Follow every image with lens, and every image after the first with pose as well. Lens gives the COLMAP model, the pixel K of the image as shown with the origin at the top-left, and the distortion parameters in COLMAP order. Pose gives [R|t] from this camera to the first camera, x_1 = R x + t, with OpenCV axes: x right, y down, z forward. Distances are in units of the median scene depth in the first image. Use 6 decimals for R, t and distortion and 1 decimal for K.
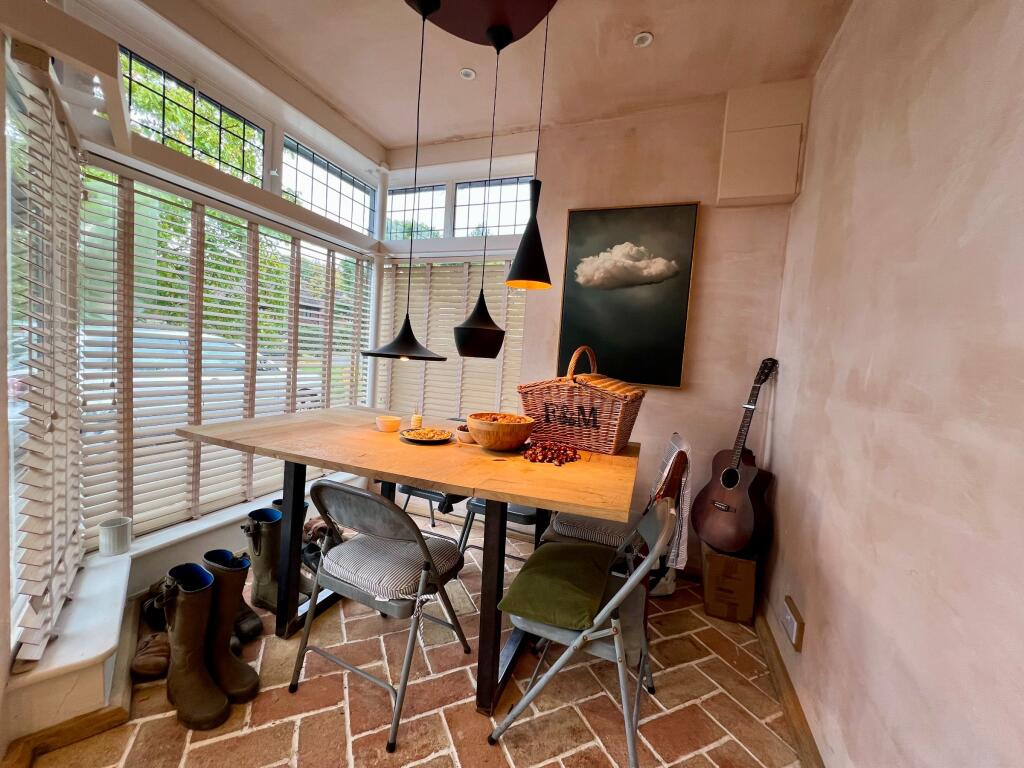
lens RADIAL K [[404.4, 0, 509.5], [0, 404.4, 380.0], [0, 0, 1]] dist [-0.000598, 0.000159]
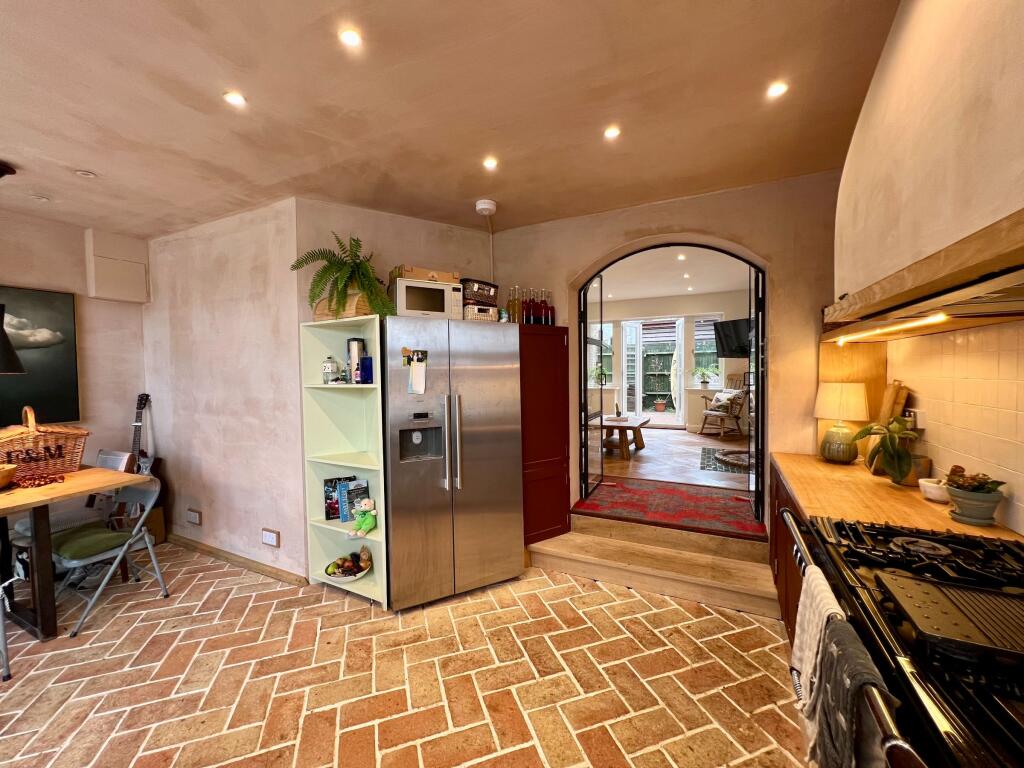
lens RADIAL K [[407.7, 0, 516.0], [0, 407.7, 383.4], [0, 0, 1]] dist [-0.002130, -0.000105]
pose [[0.079262, -0.106319, 0.991168, -0.935805], [0.076913, 0.991984, 0.100256, -0.150574], [-0.993882, 0.068287, 0.086804, -0.715611]]
